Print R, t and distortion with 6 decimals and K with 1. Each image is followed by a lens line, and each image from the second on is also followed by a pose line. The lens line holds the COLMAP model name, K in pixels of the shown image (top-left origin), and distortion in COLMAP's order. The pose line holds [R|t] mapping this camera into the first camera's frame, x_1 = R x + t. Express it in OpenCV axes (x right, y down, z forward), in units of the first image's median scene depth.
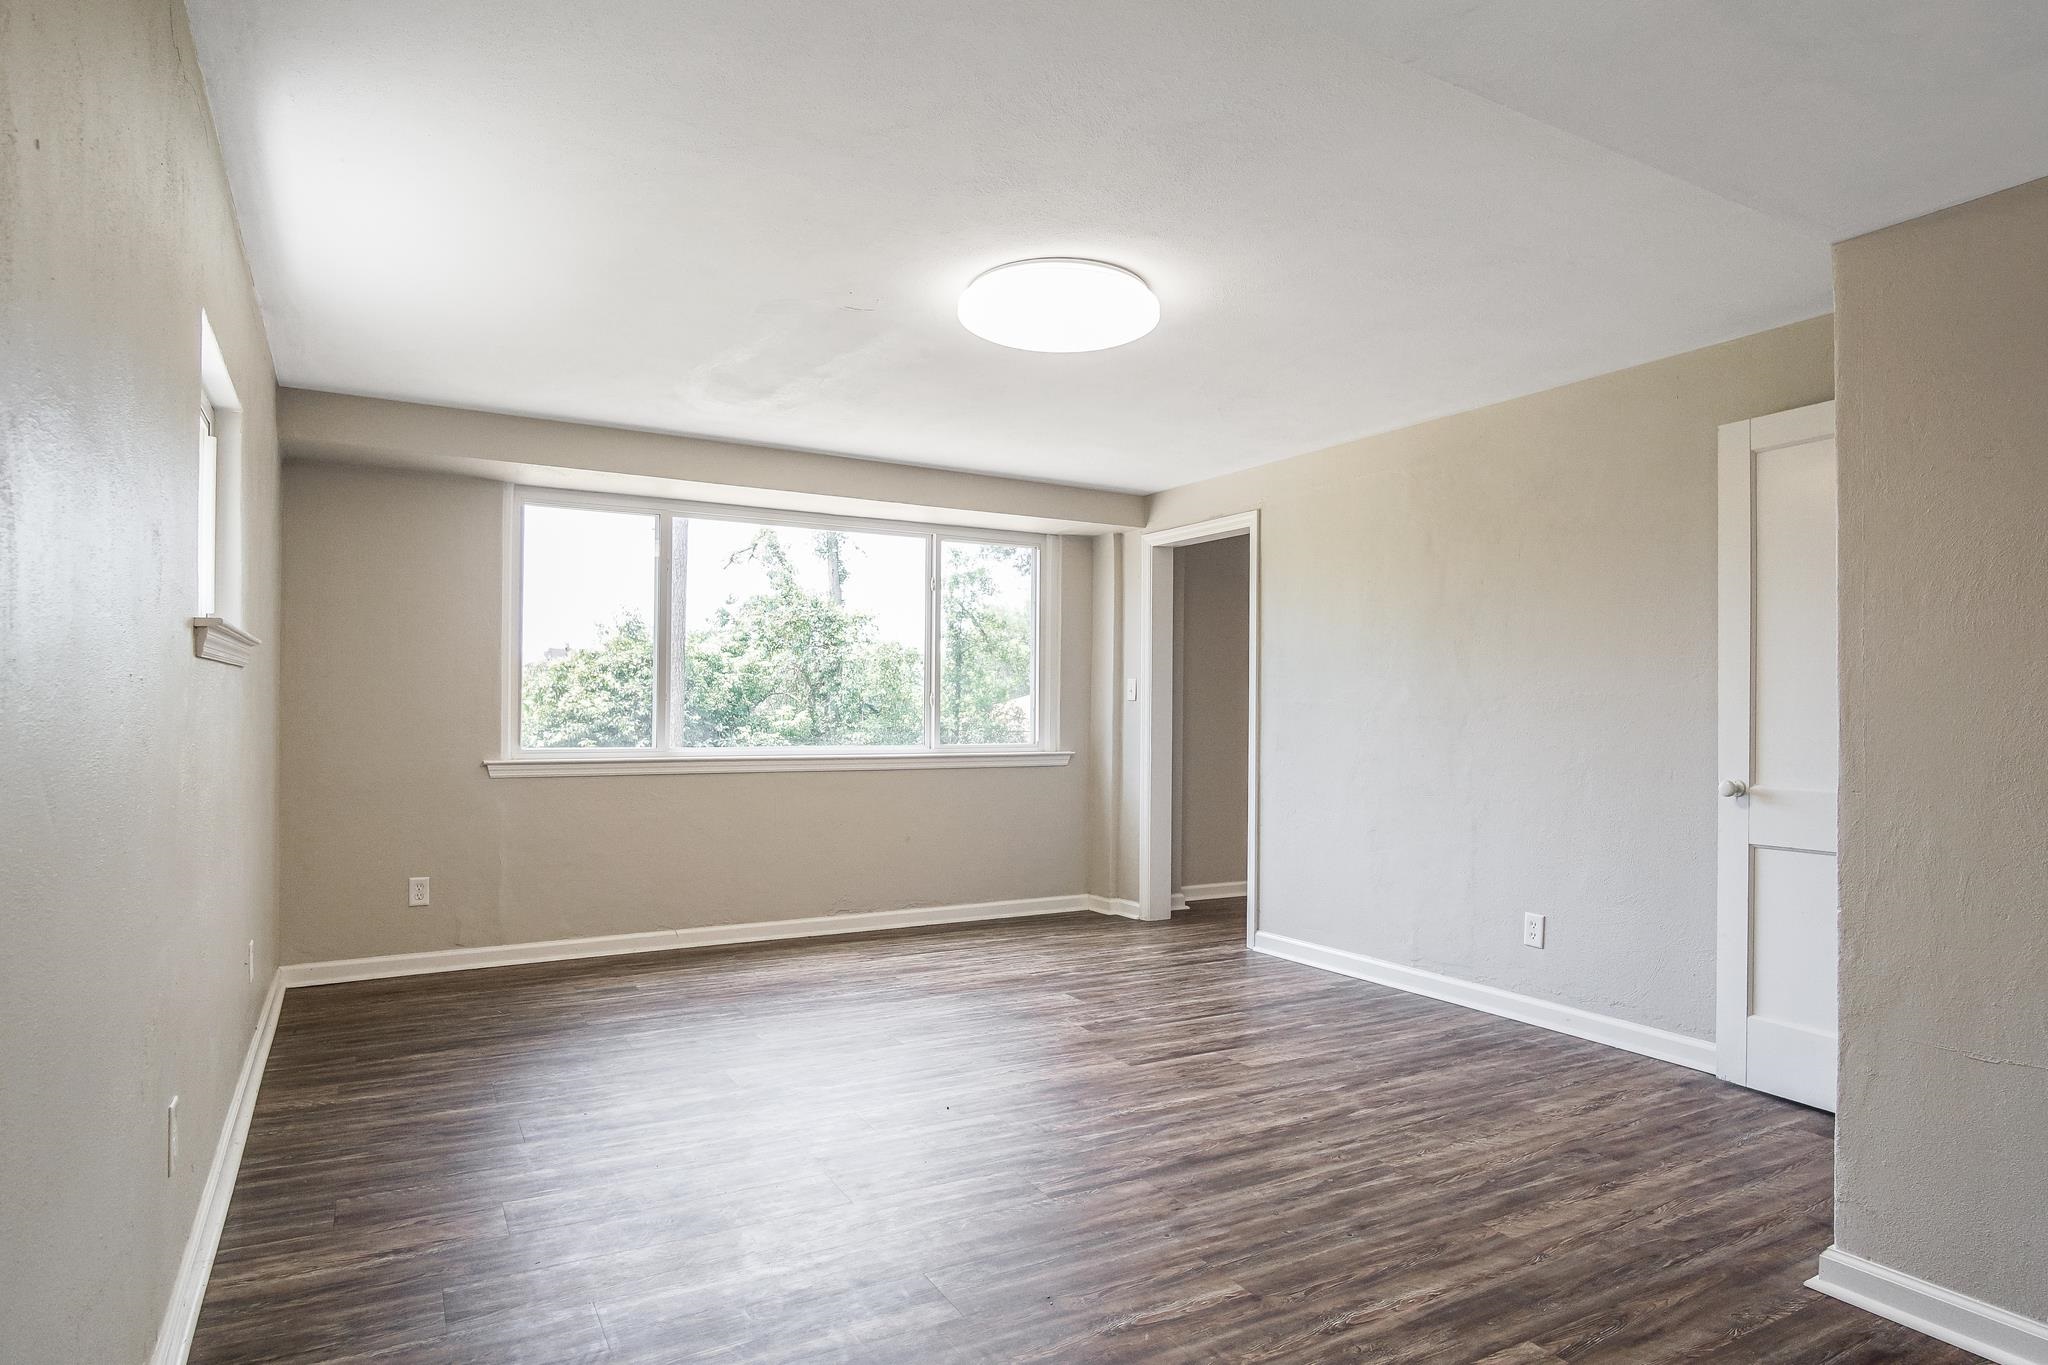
lens RADIAL K [[1224.2, 0, 1020.5], [0, 1224.2, 691.6], [0, 0, 1]] dist [-0.030296, -0.001760]
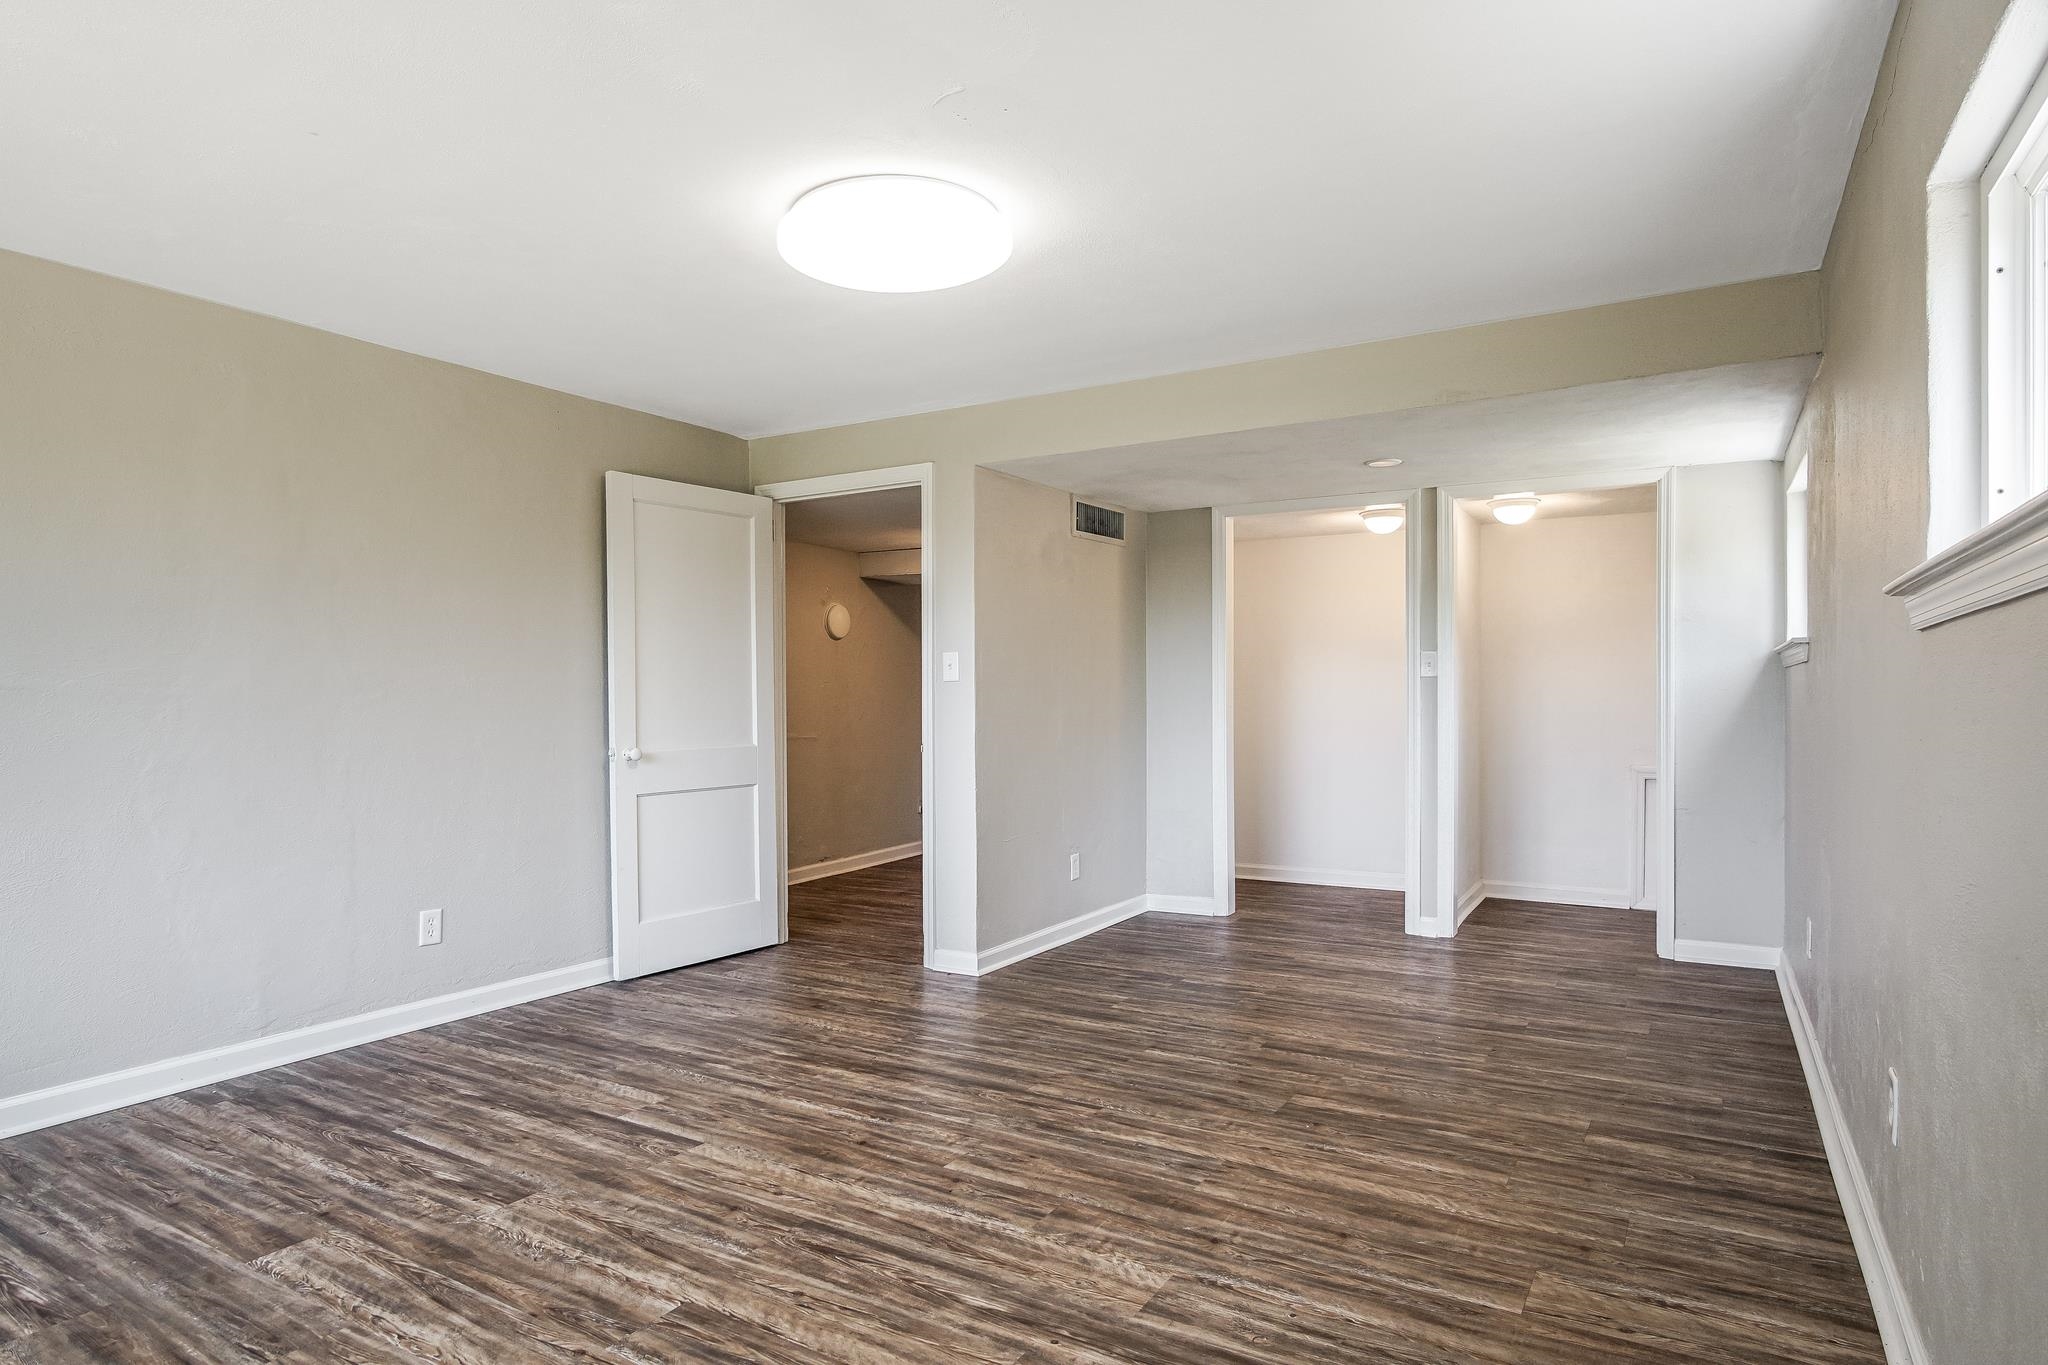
lens RADIAL K [[1142.0, 0, 1015.1], [0, 1142.0, 687.6], [0, 0, 1]] dist [-0.030027, 0.005804]
pose [[-0.500066, 0.001754, 0.865985, -0.679484], [-0.008716, 0.999937, -0.007058, 0.014157], [-0.865943, -0.011078, -0.500019, 1.249139]]
